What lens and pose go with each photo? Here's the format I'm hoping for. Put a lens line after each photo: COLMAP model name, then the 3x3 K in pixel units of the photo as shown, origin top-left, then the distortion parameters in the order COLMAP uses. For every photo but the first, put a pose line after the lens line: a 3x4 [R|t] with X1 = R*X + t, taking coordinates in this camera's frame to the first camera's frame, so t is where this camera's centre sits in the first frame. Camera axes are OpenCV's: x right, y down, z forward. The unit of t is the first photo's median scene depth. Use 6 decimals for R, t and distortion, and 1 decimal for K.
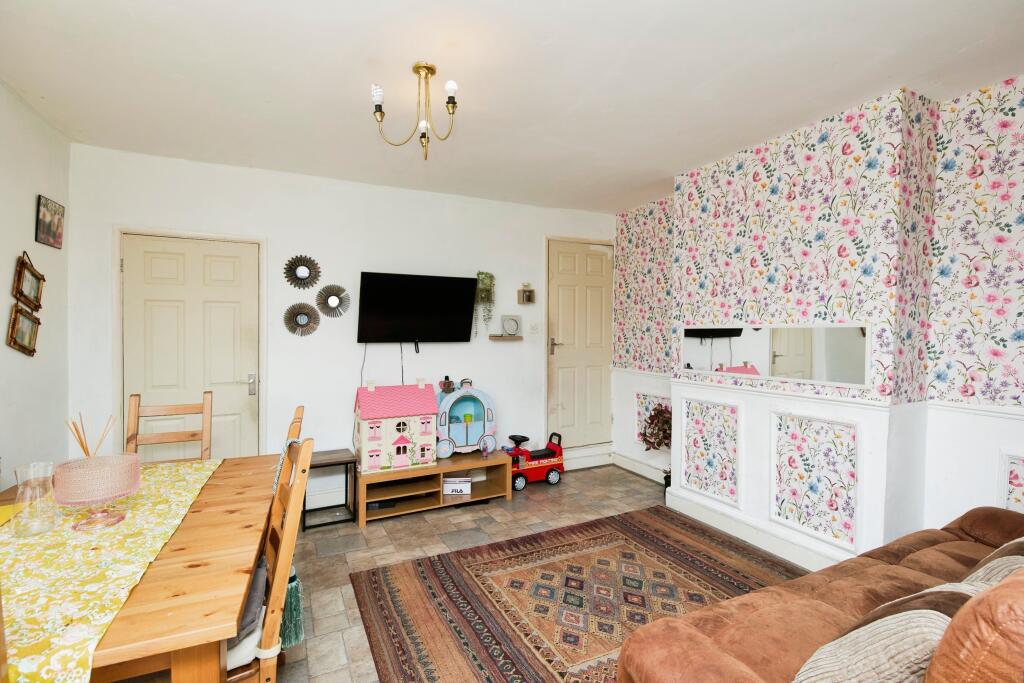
lens RADIAL K [[471.3, 0, 514.2], [0, 471.3, 327.9], [0, 0, 1]] dist [0.028366, -0.000002]
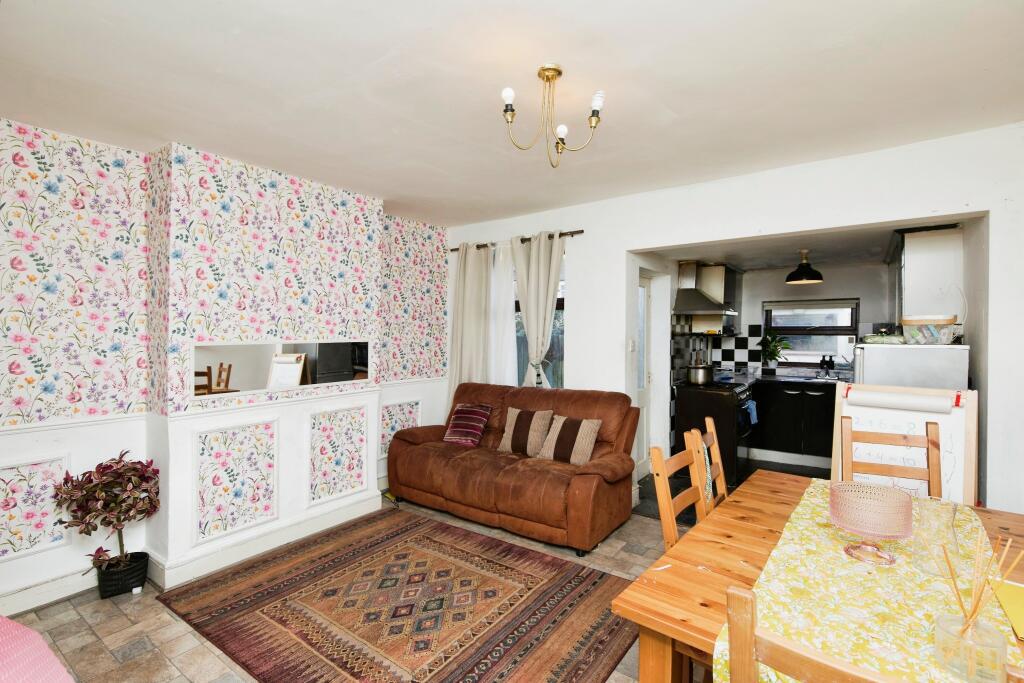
lens RADIAL K [[469.6, 0, 518.4], [0, 469.6, 341.2], [0, 0, 1]] dist [-0.002520, -0.000073]
pose [[-0.459810, -0.005039, 0.888003, -0.757064], [0.006830, 0.999934, 0.009211, -0.012497], [-0.887991, 0.010300, -0.459745, 1.131159]]
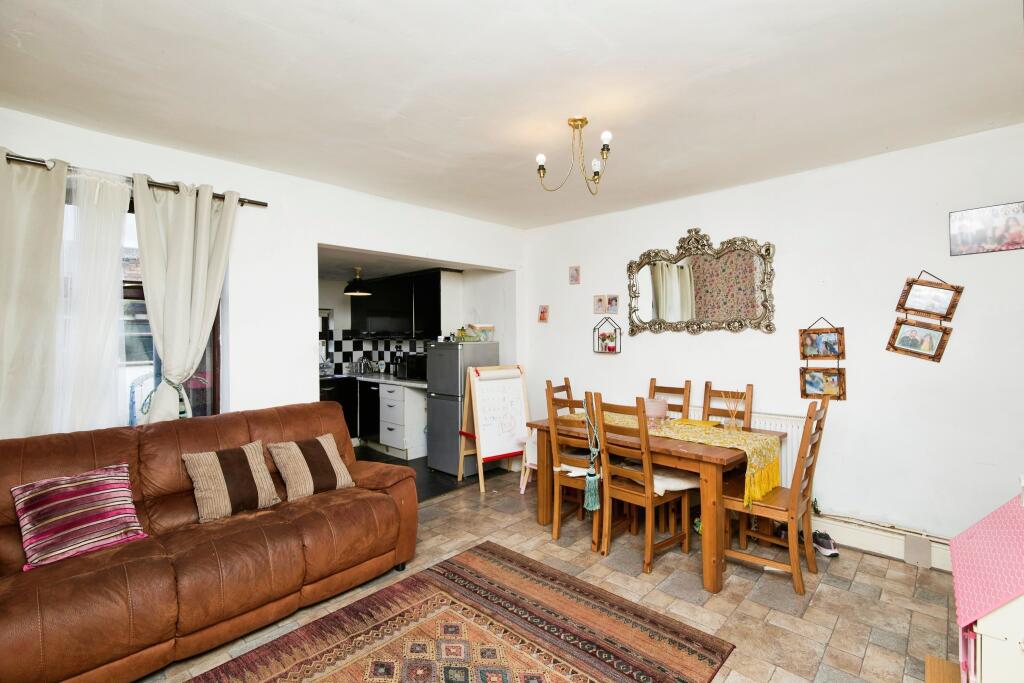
lens RADIAL K [[476.5, 0, 510.1], [0, 476.5, 344.1], [0, 0, 1]] dist [0.002189, 0.000108]
pose [[-0.938539, 0.025301, -0.344245, 0.265176], [0.020522, 0.999636, 0.017520, -0.008952], [0.344563, 0.009378, -0.938716, 1.561017]]
